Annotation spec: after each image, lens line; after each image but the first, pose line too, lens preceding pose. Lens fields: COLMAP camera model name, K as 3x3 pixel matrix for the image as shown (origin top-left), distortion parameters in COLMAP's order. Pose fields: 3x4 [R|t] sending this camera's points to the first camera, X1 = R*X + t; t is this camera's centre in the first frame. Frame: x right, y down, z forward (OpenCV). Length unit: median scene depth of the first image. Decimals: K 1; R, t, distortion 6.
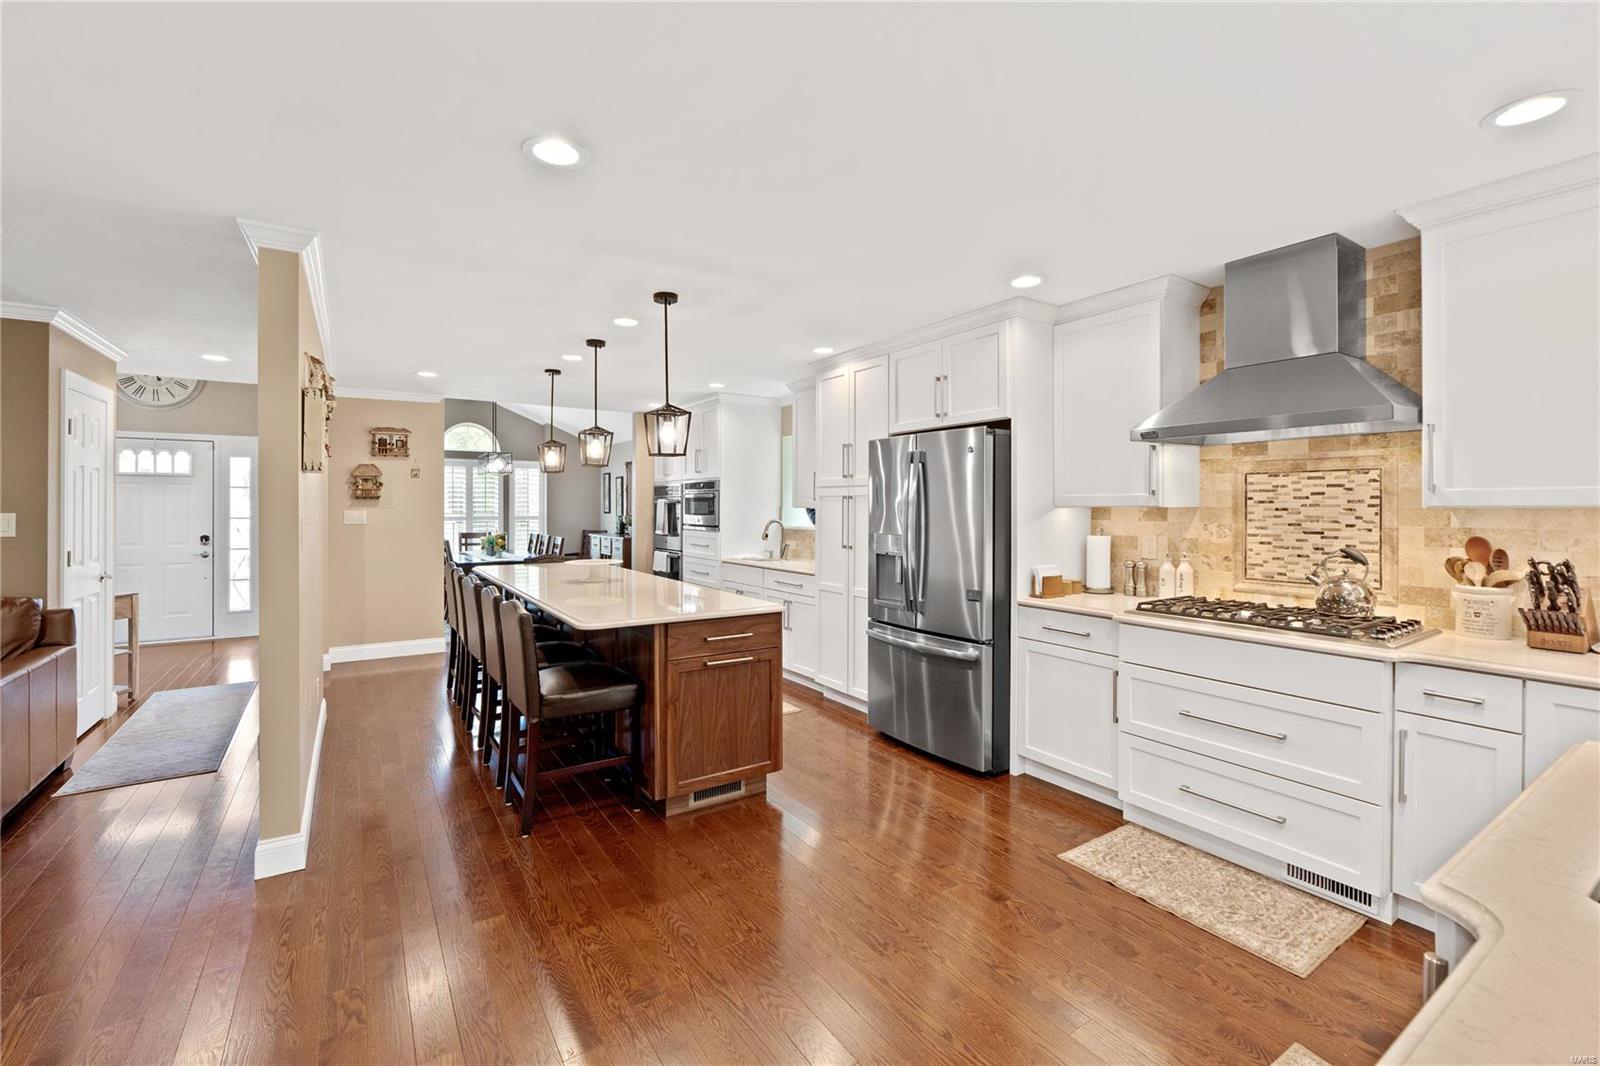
lens RADIAL K [[676.5, 0, 789.0], [0, 676.5, 504.0], [0, 0, 1]] dist [-0.007594, -0.001614]
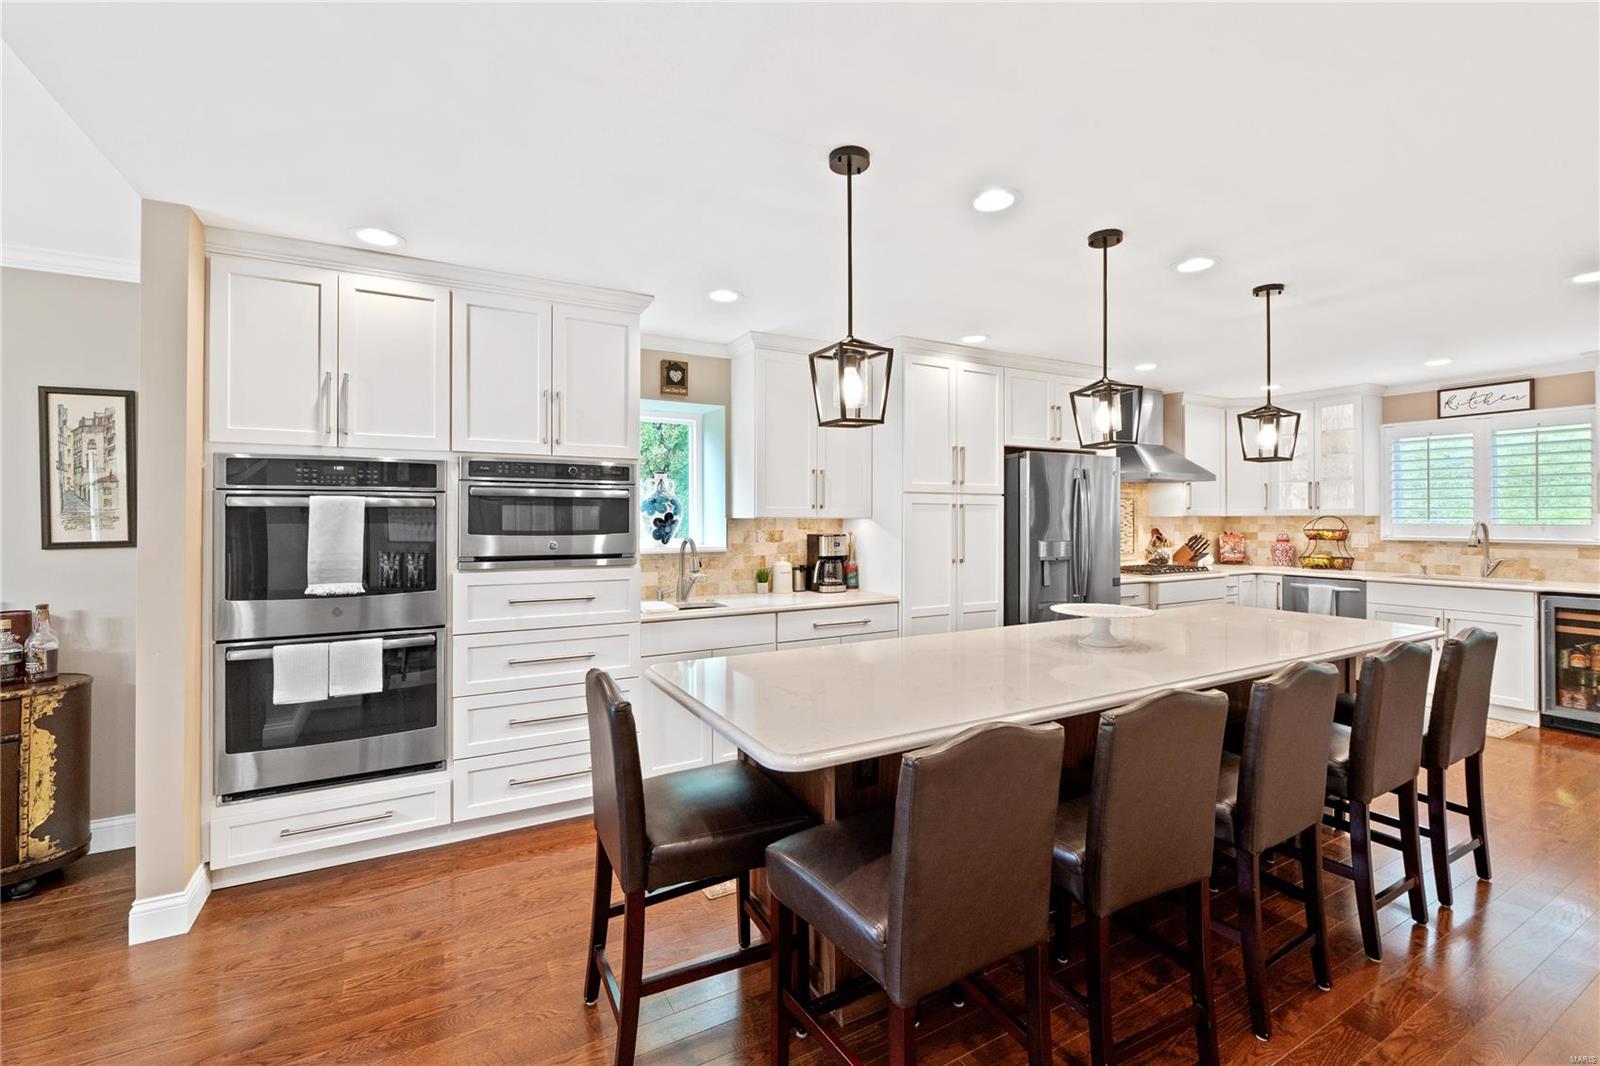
lens RADIAL K [[676.5, 0, 801.6], [0, 676.5, 511.9], [0, 0, 1]] dist [-0.007594, -0.001614]
pose [[0.062469, 0.008162, 0.998014, -0.799545], [0.001146, 0.999965, -0.008250, 0.005589], [-0.998046, 0.001659, 0.062457, 1.106393]]
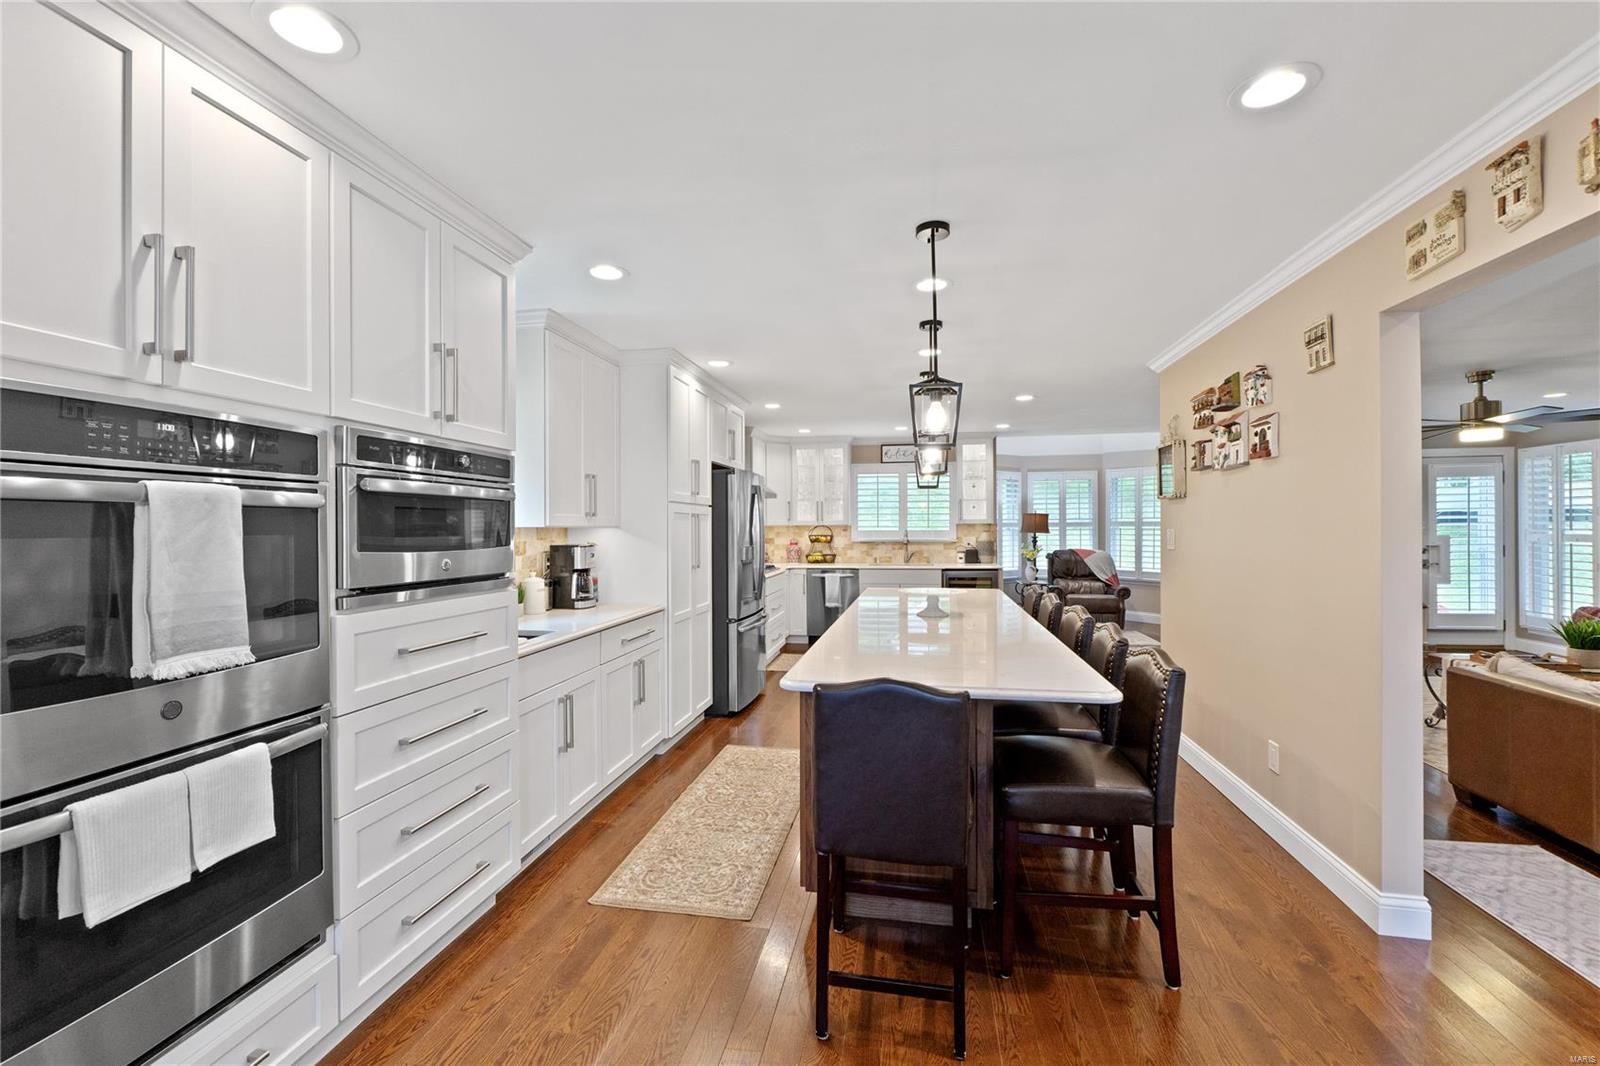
lens RADIAL K [[676.5, 0, 800.1], [0, 676.5, 524.4], [0, 0, 1]] dist [-0.007594, -0.001614]
pose [[-0.734222, 0.006134, 0.678882, -0.657488], [0.004812, 0.999981, -0.003830, 0.007459], [-0.678893, 0.000454, -0.734237, 1.540956]]
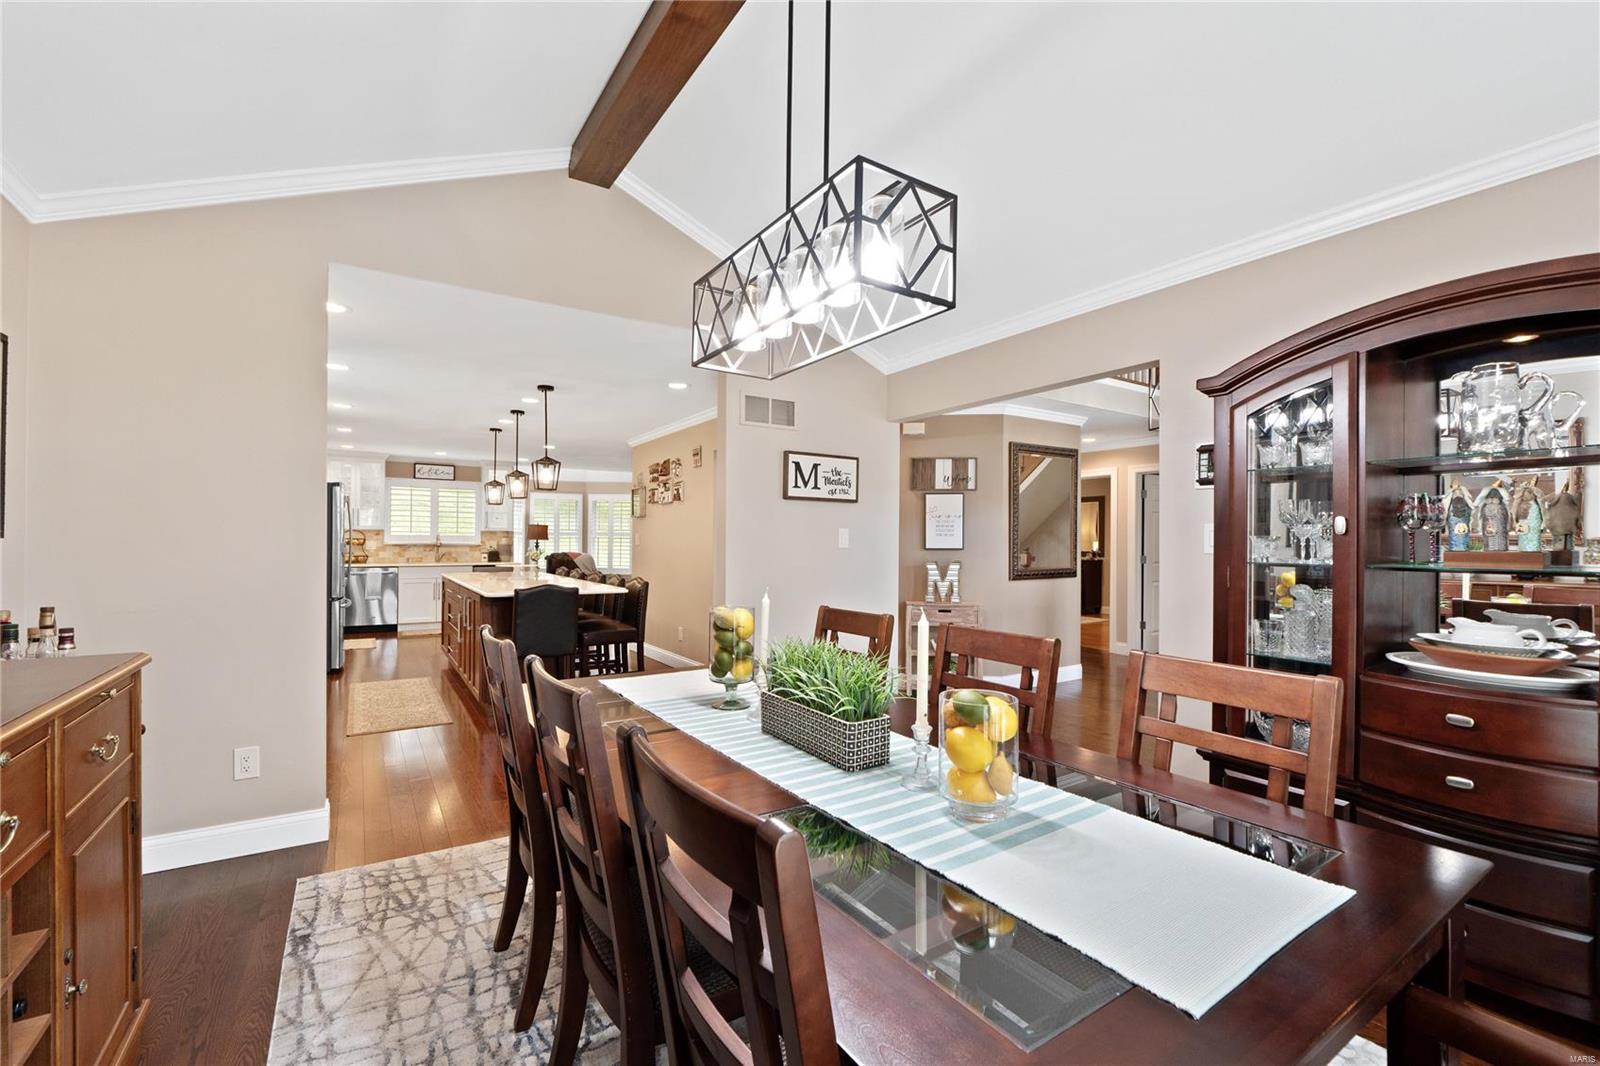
lens RADIAL K [[676.5, 0, 791.6], [0, 676.5, 534.2], [0, 0, 1]] dist [-0.007594, -0.001614]
pose [[-0.999968, -0.007920, -0.001096, -0.781232], [-0.007906, 0.999897, -0.011957, 0.029909], [0.001191, -0.011948, -0.999928, 2.178859]]
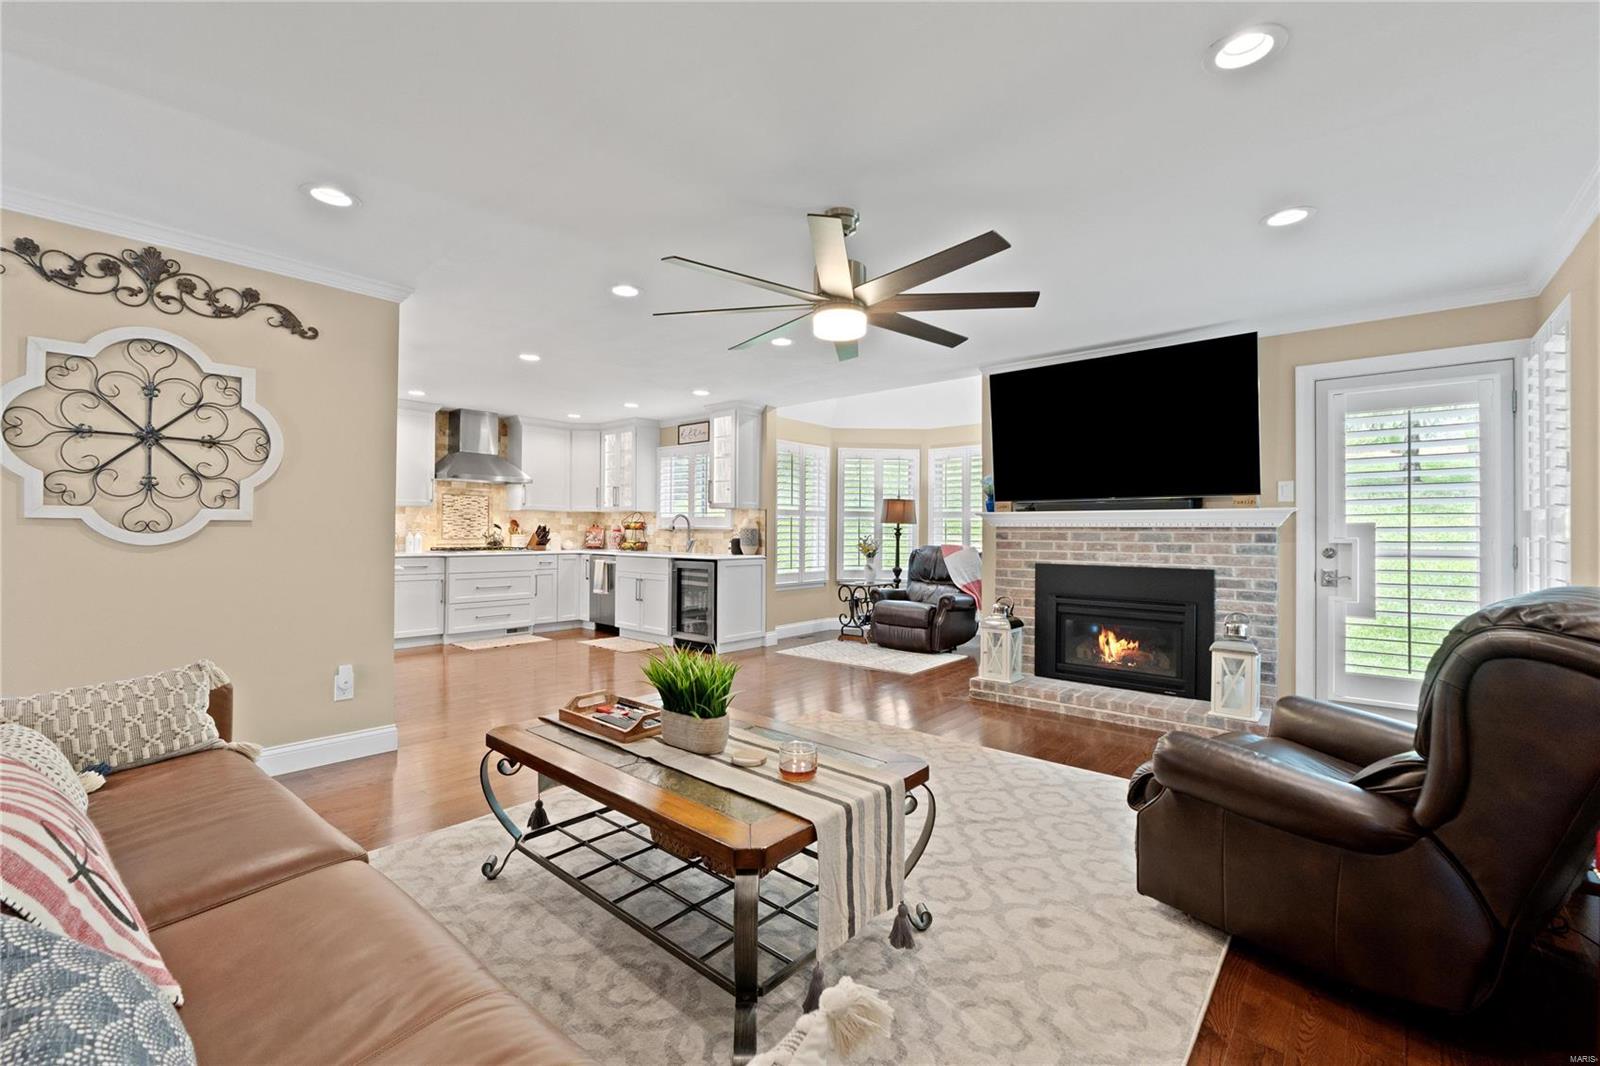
lens RADIAL K [[676.5, 0, 801.7], [0, 676.5, 527.5], [0, 0, 1]] dist [-0.007594, -0.001614]
pose [[-0.277898, 0.000649, 0.960610, -1.263428], [-0.008390, 0.999960, -0.003103, 0.044618], [-0.960574, -0.008922, -0.277882, 0.299700]]
